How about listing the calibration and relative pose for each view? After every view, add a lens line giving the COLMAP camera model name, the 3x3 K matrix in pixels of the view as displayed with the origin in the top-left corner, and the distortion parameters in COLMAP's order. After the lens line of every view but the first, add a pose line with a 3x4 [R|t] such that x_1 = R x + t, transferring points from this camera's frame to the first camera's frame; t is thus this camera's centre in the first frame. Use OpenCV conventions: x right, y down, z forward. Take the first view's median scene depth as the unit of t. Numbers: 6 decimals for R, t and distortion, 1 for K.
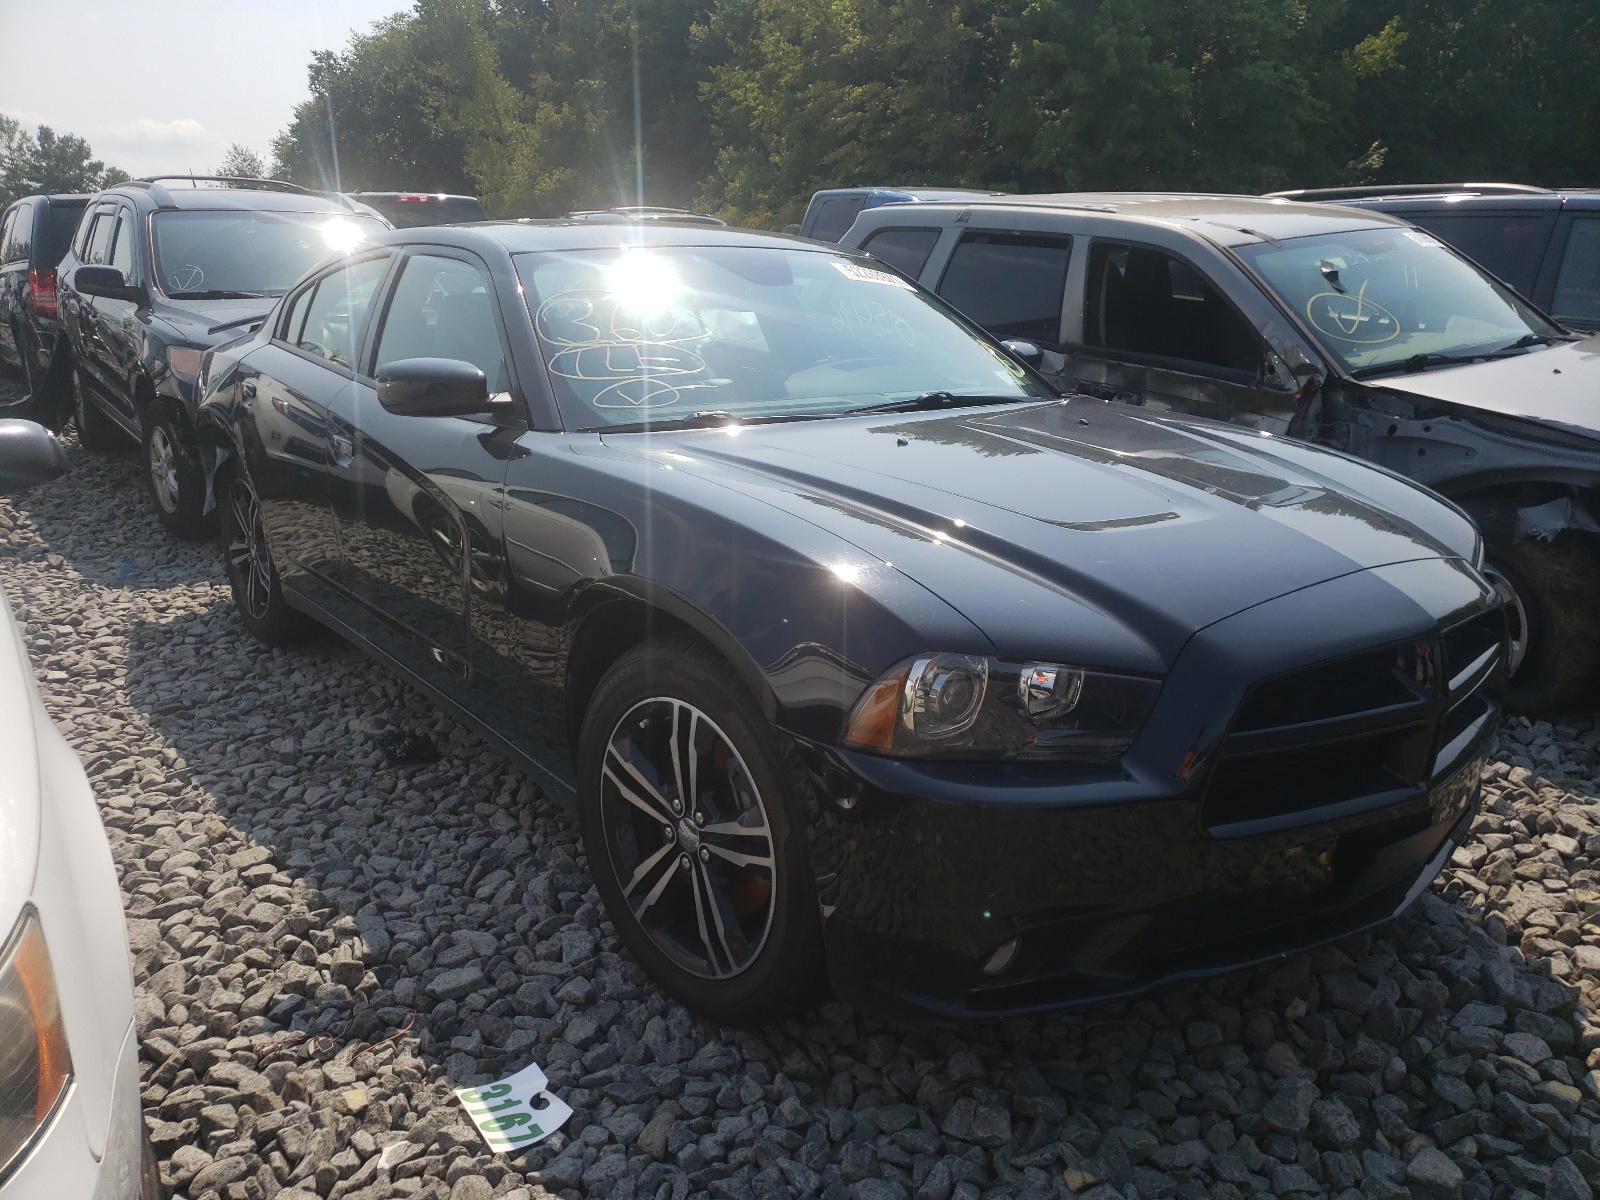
lens RADIAL K [[1305.0, 0, 798.4], [0, 1305.0, 629.5], [0, 0, 1]] dist [0.000871, 0.037480]
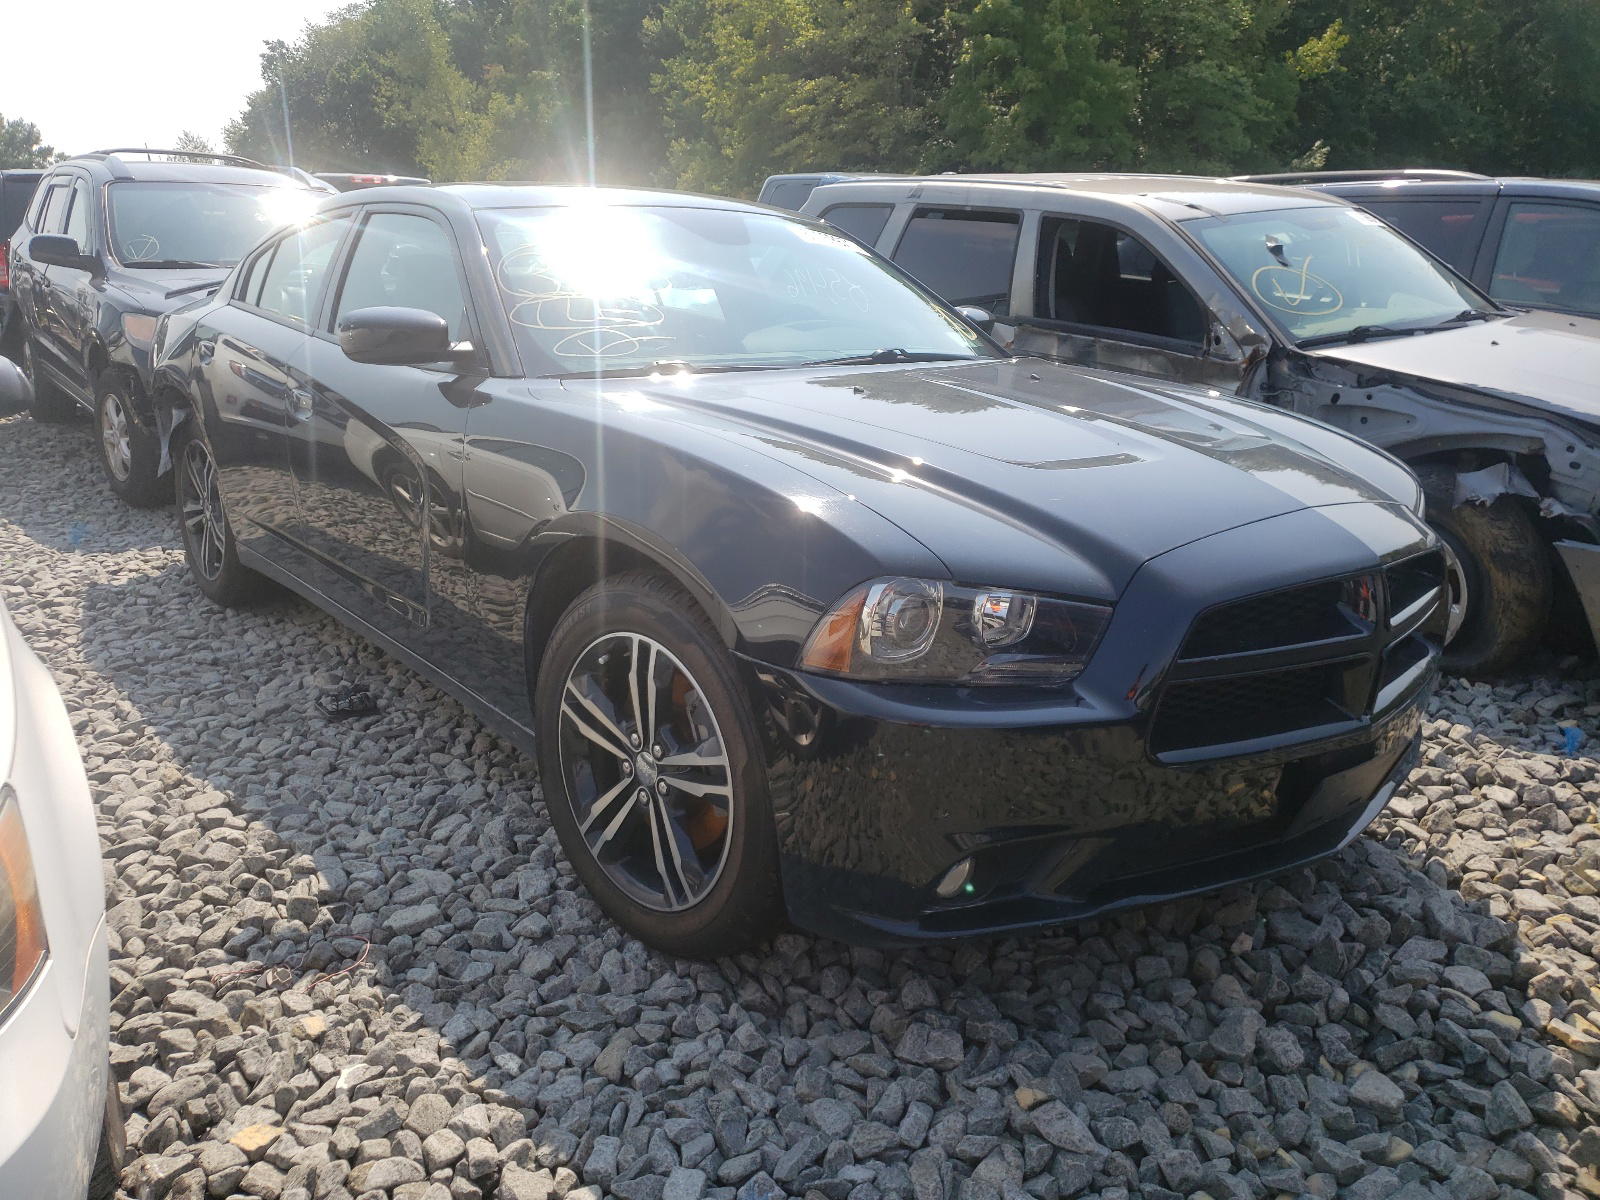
lens RADIAL K [[1305.9, 0, 766.5], [0, 1305.9, 600.7], [0, 0, 1]] dist [0.007098, 0.025524]
pose [[0.999849, 0.006966, 0.015938, -0.005583], [-0.006669, 0.999805, -0.018590, 0.032581], [-0.016064, 0.018481, 0.999700, -0.012841]]
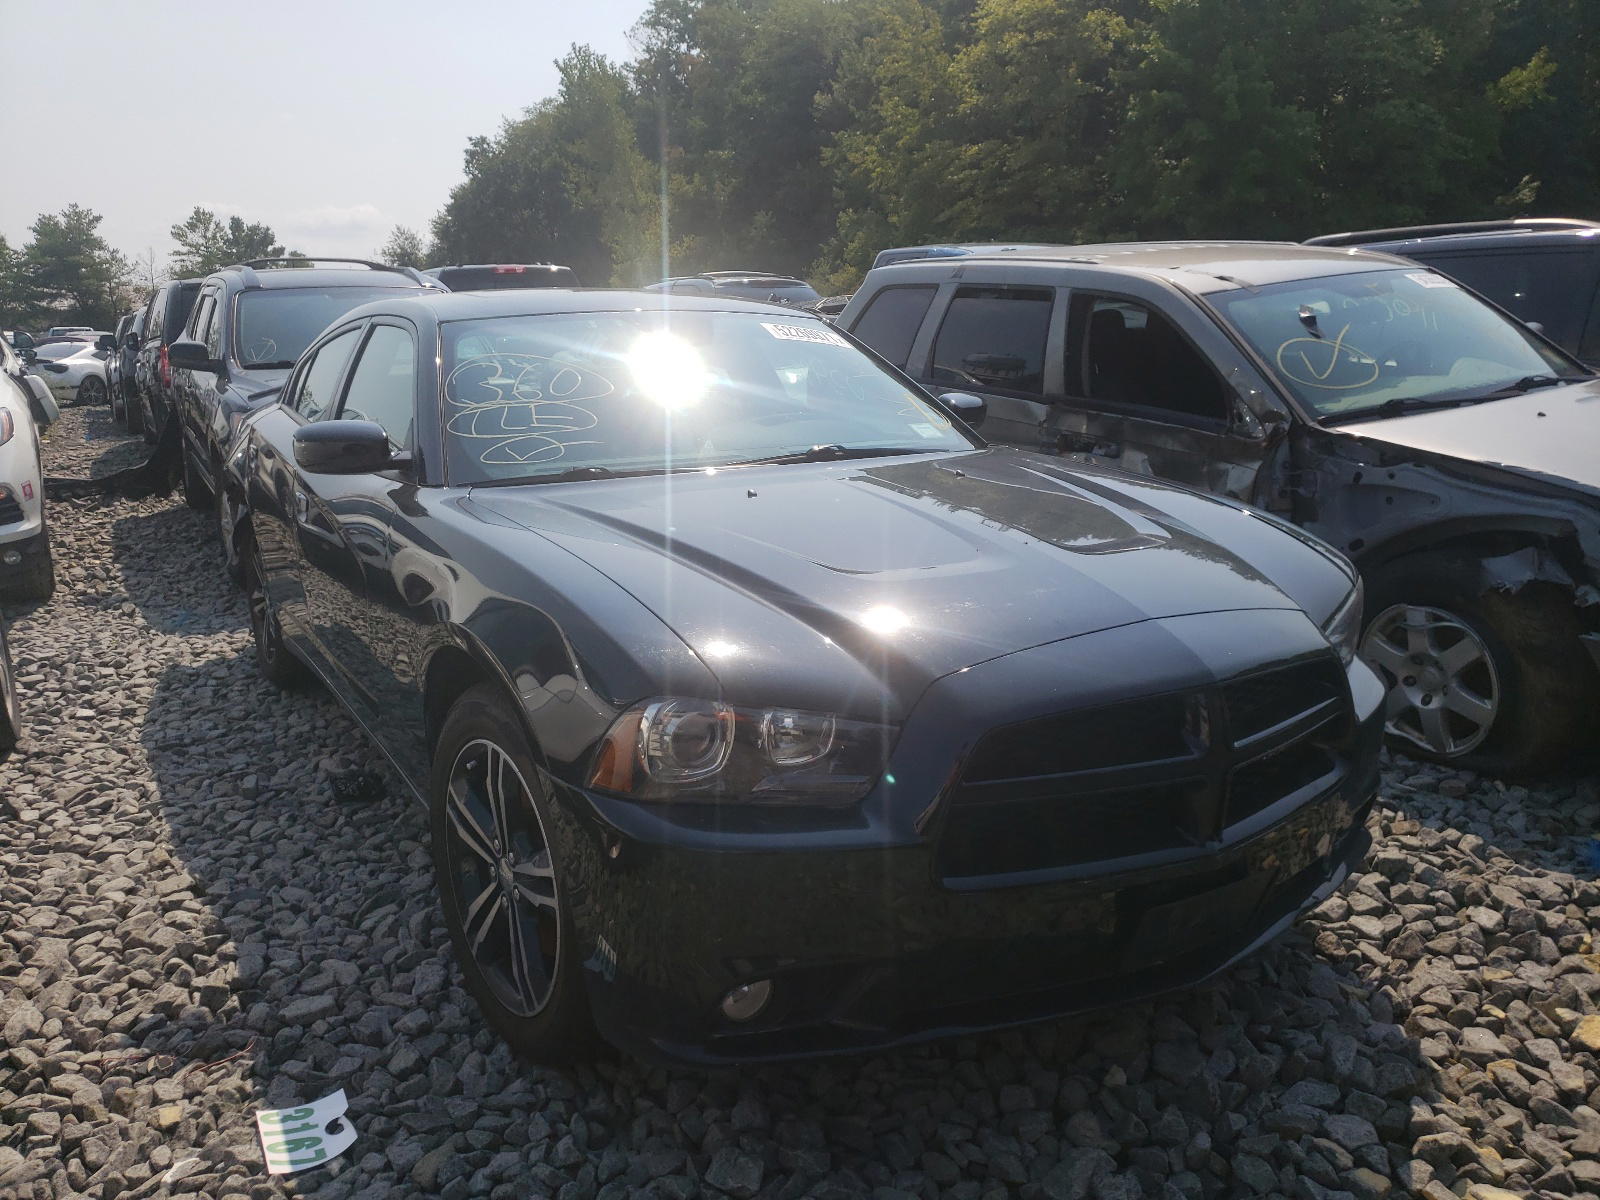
lens RADIAL K [[1305.9, 0, 766.5], [0, 1305.9, 600.7], [0, 0, 1]] dist [0.007098, 0.025524]
pose [[0.990030, 0.003226, -0.140816, 0.191987], [-0.011972, 0.998047, -0.061305, 0.002126], [0.140344, 0.062380, 0.988136, -0.006025]]
